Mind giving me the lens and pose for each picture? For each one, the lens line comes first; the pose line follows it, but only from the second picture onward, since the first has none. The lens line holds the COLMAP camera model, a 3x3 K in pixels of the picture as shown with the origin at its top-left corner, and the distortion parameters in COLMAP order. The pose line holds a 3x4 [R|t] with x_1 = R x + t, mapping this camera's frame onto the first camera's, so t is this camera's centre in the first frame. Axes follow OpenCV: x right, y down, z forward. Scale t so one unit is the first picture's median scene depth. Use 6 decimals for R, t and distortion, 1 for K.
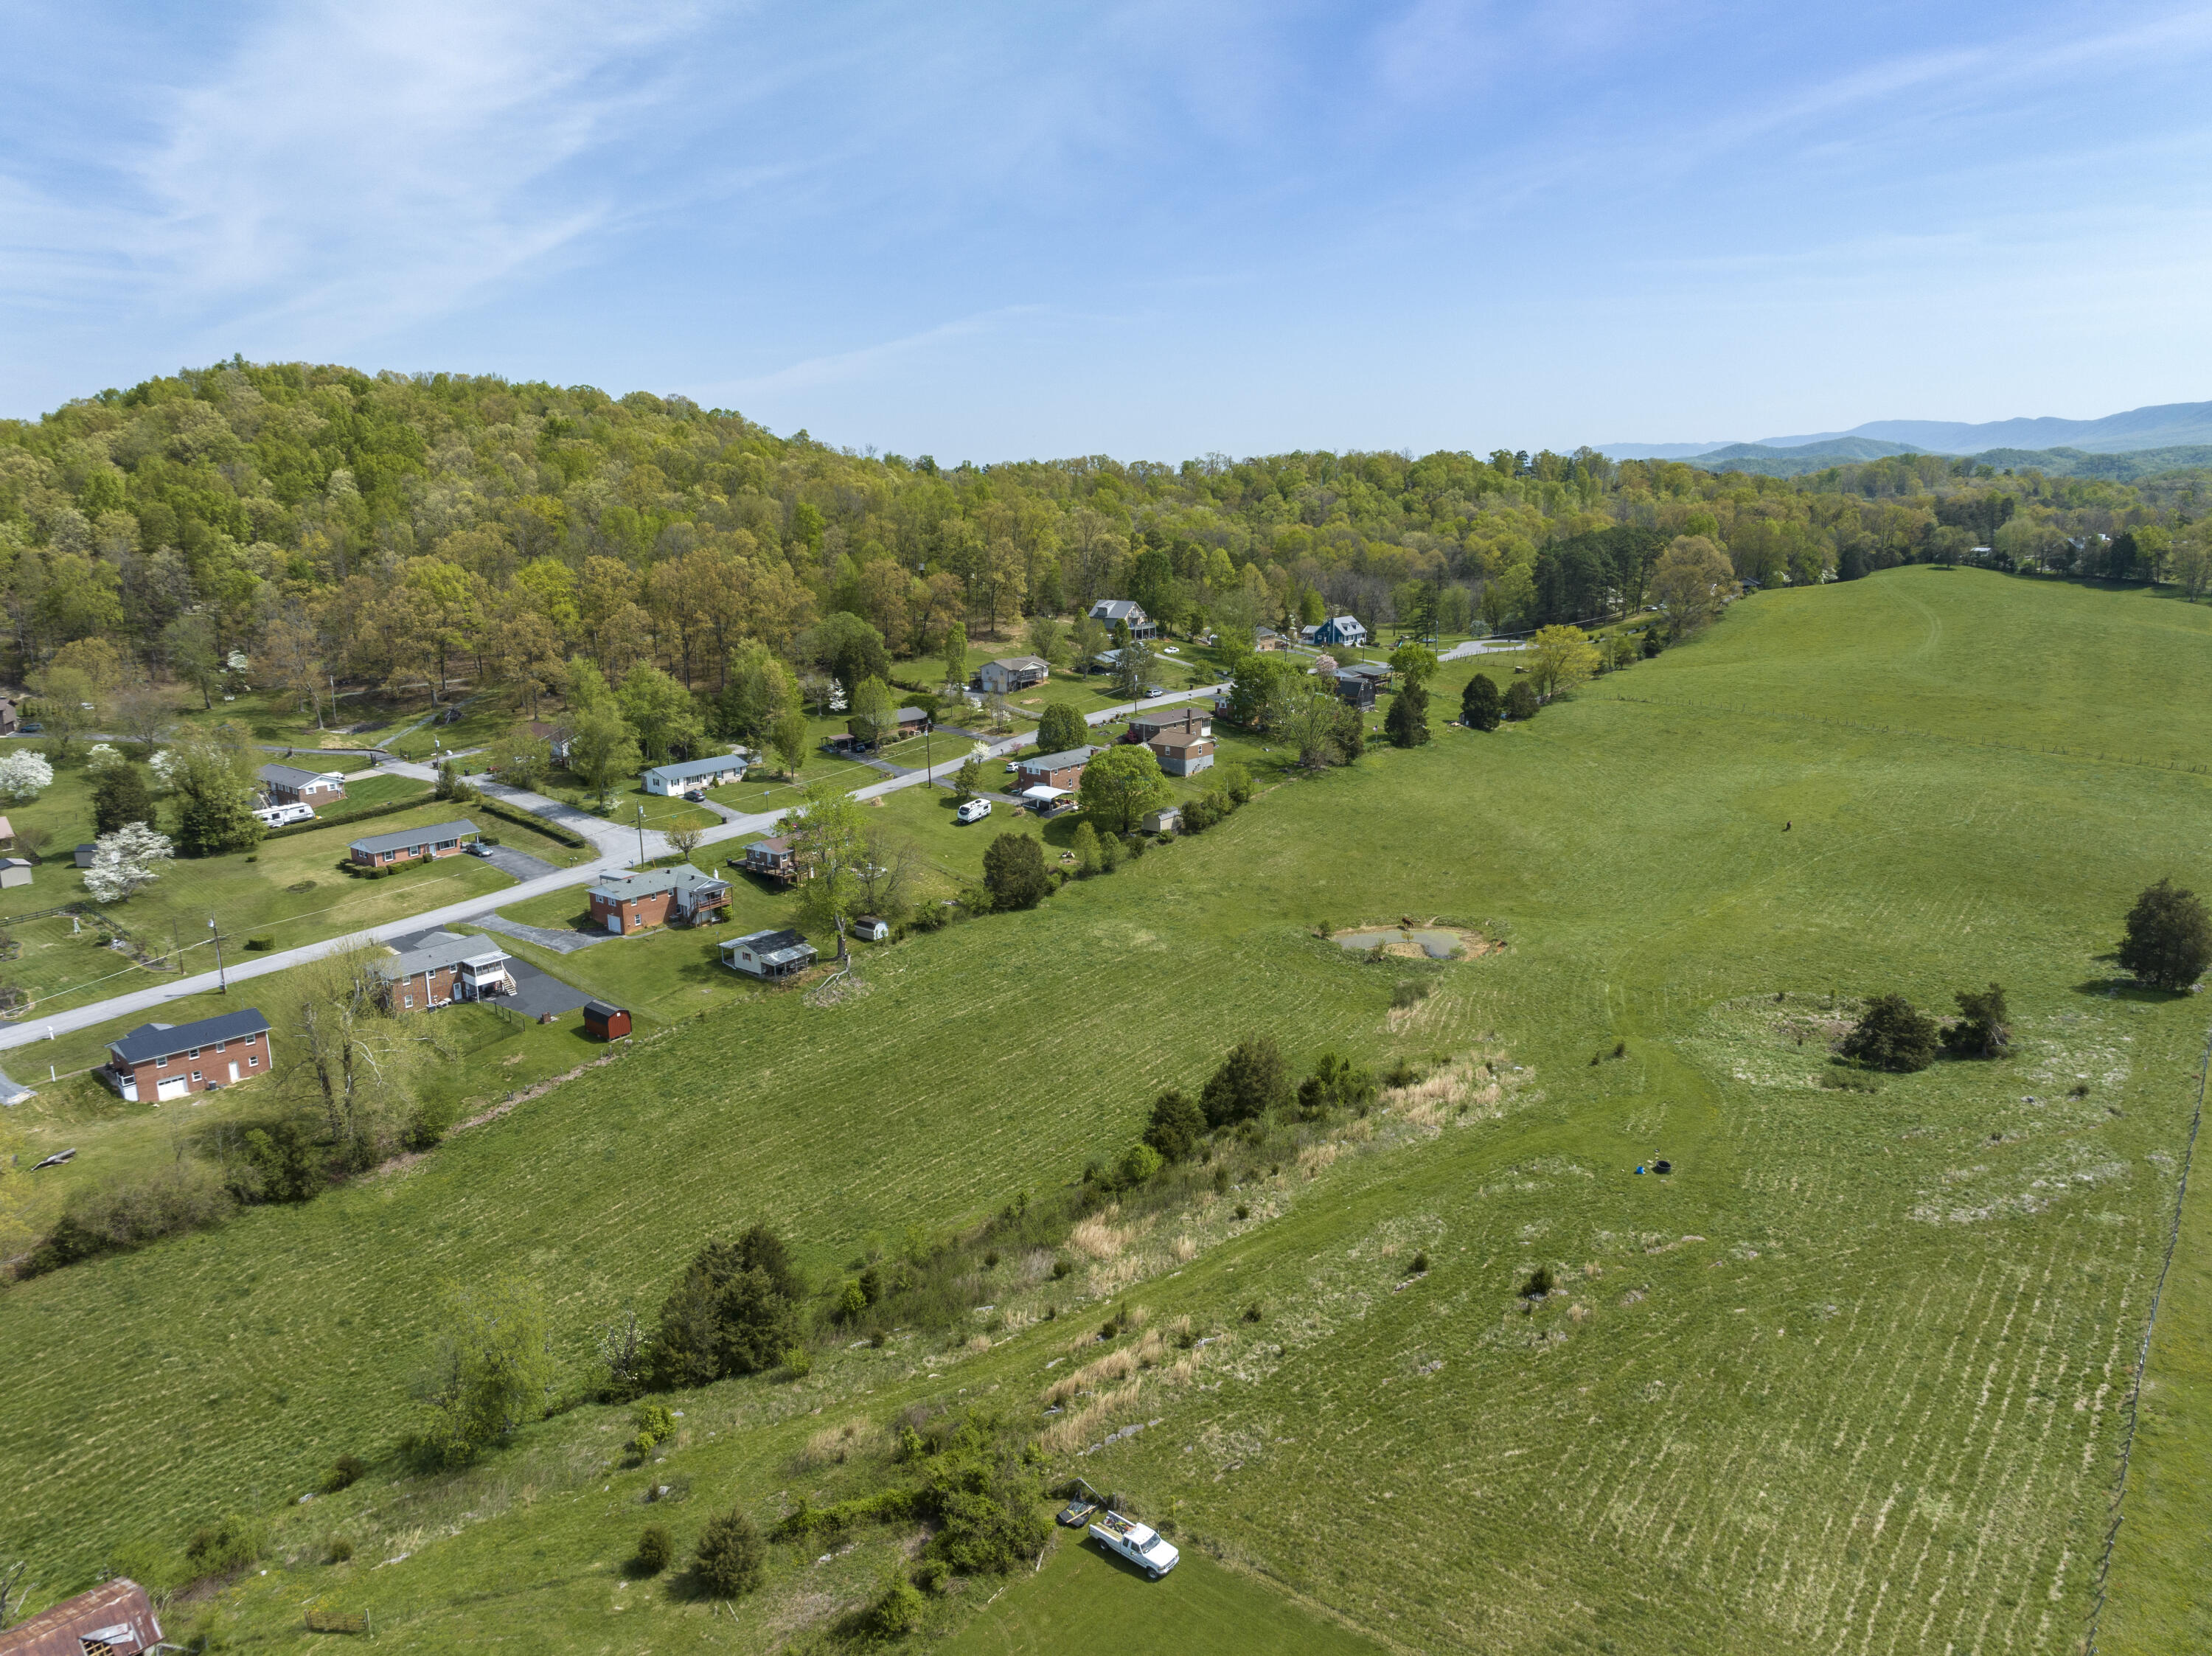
lens RADIAL K [[1554.5, 0, 1116.9], [0, 1554.5, 822.1], [0, 0, 1]] dist [-0.037246, -0.005323]
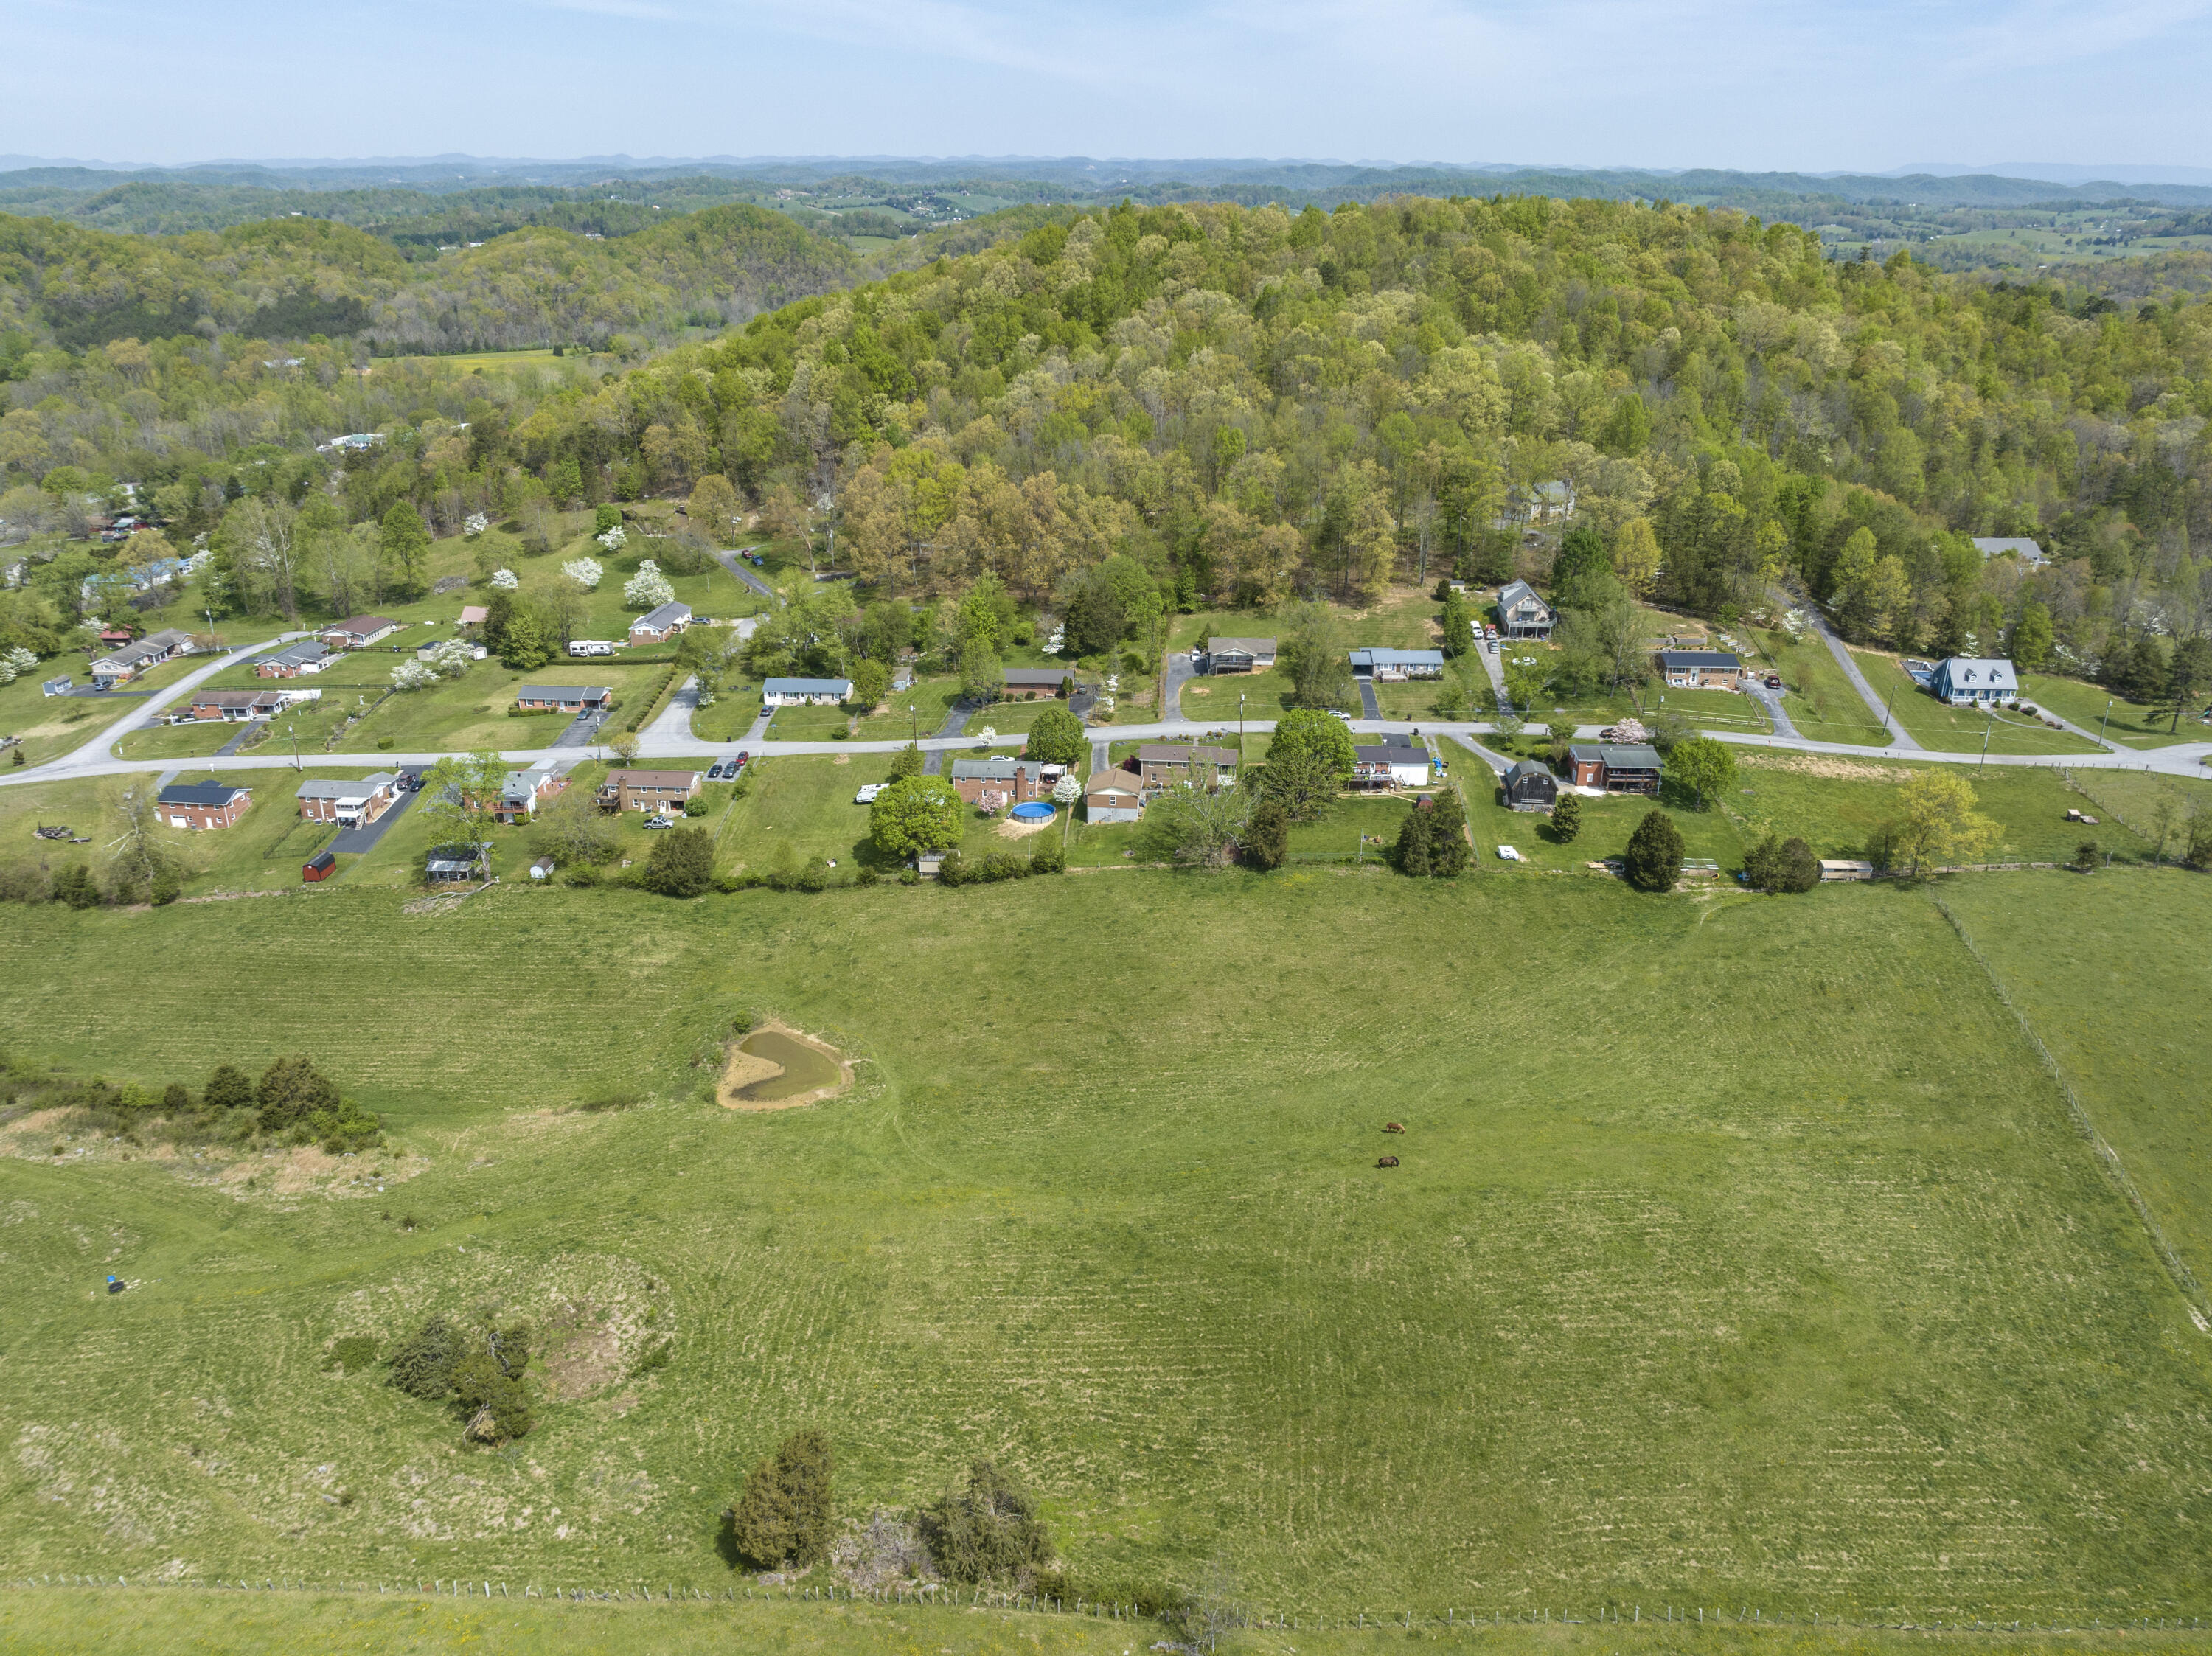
lens RADIAL K [[1631.1, 0, 1119.9], [0, 1631.1, 820.2], [0, 0, 1]] dist [-0.042169, 0.007207]
pose [[0.580635, 0.315156, -0.750693, 0.959627], [-0.189809, 0.949033, 0.251613, -0.342042], [0.791730, -0.003607, 0.610861, 0.510922]]
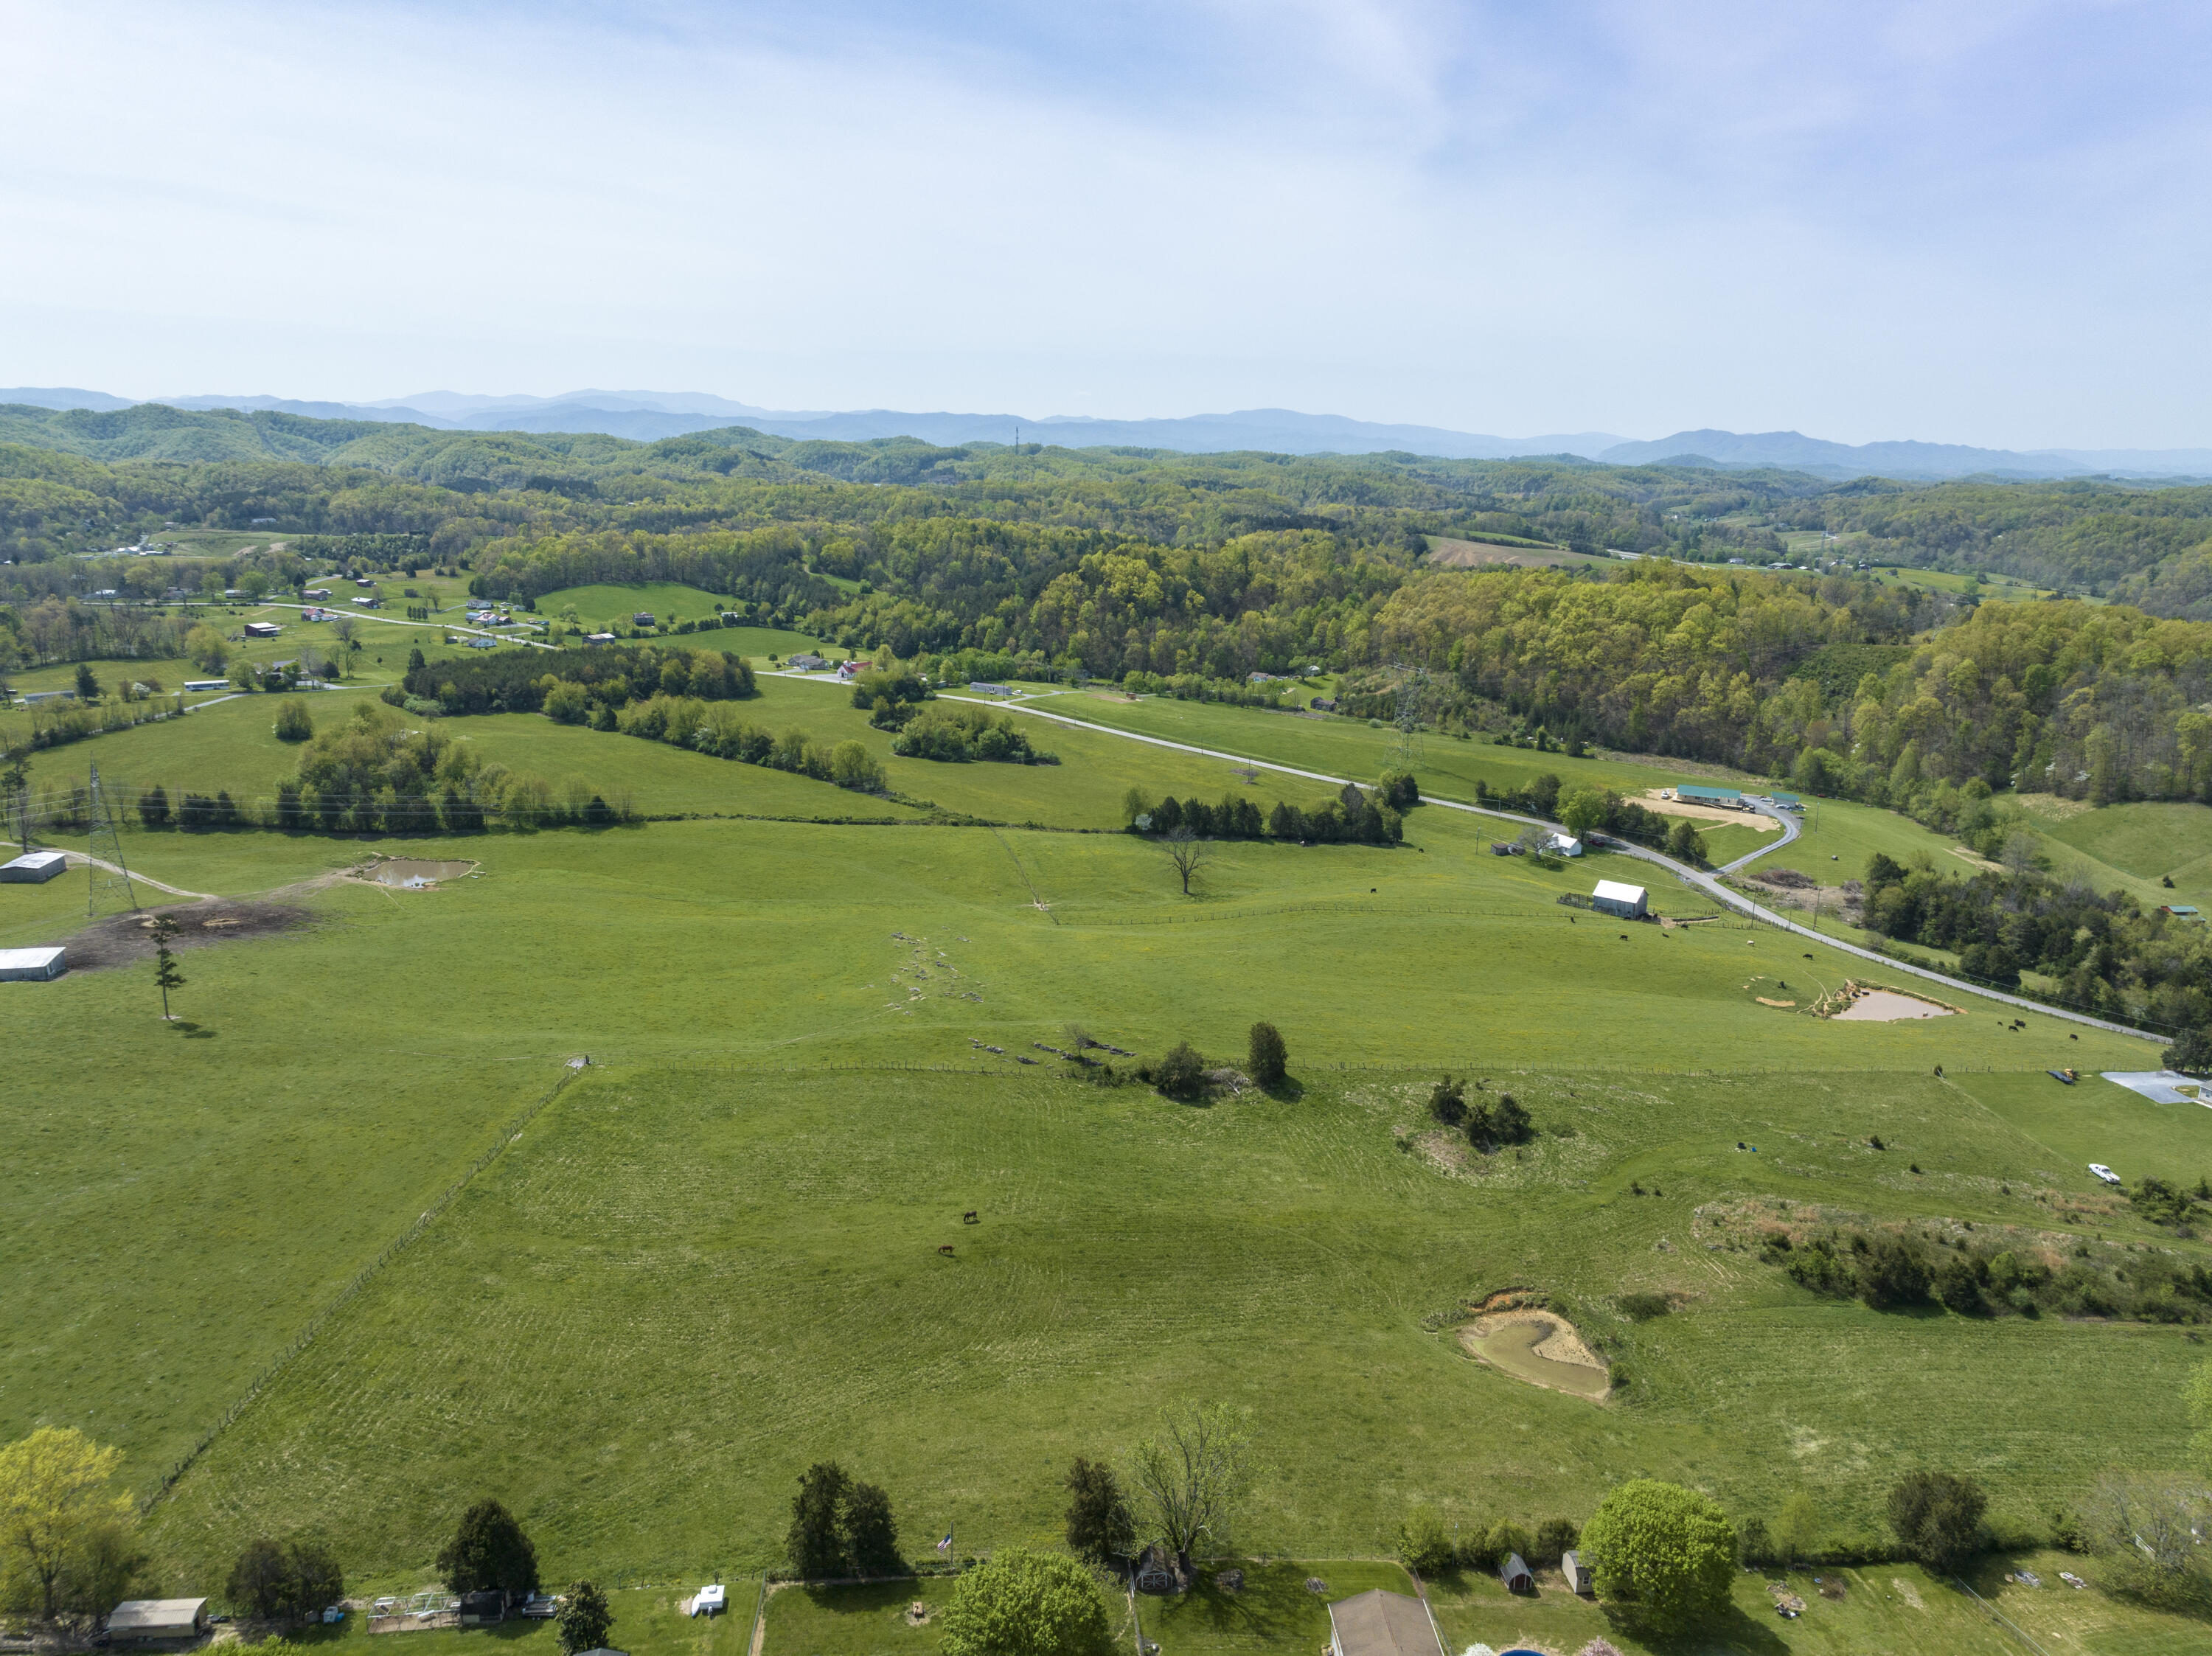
lens RADIAL K [[1554.5, 0, 1116.9], [0, 1554.5, 822.1], [0, 0, 1]] dist [-0.037246, -0.005323]
pose [[-0.692026, -0.168312, 0.701976, -0.248383], [0.149025, 0.918180, 0.367064, -0.602080], [-0.706322, 0.358630, -0.610322, 1.568977]]
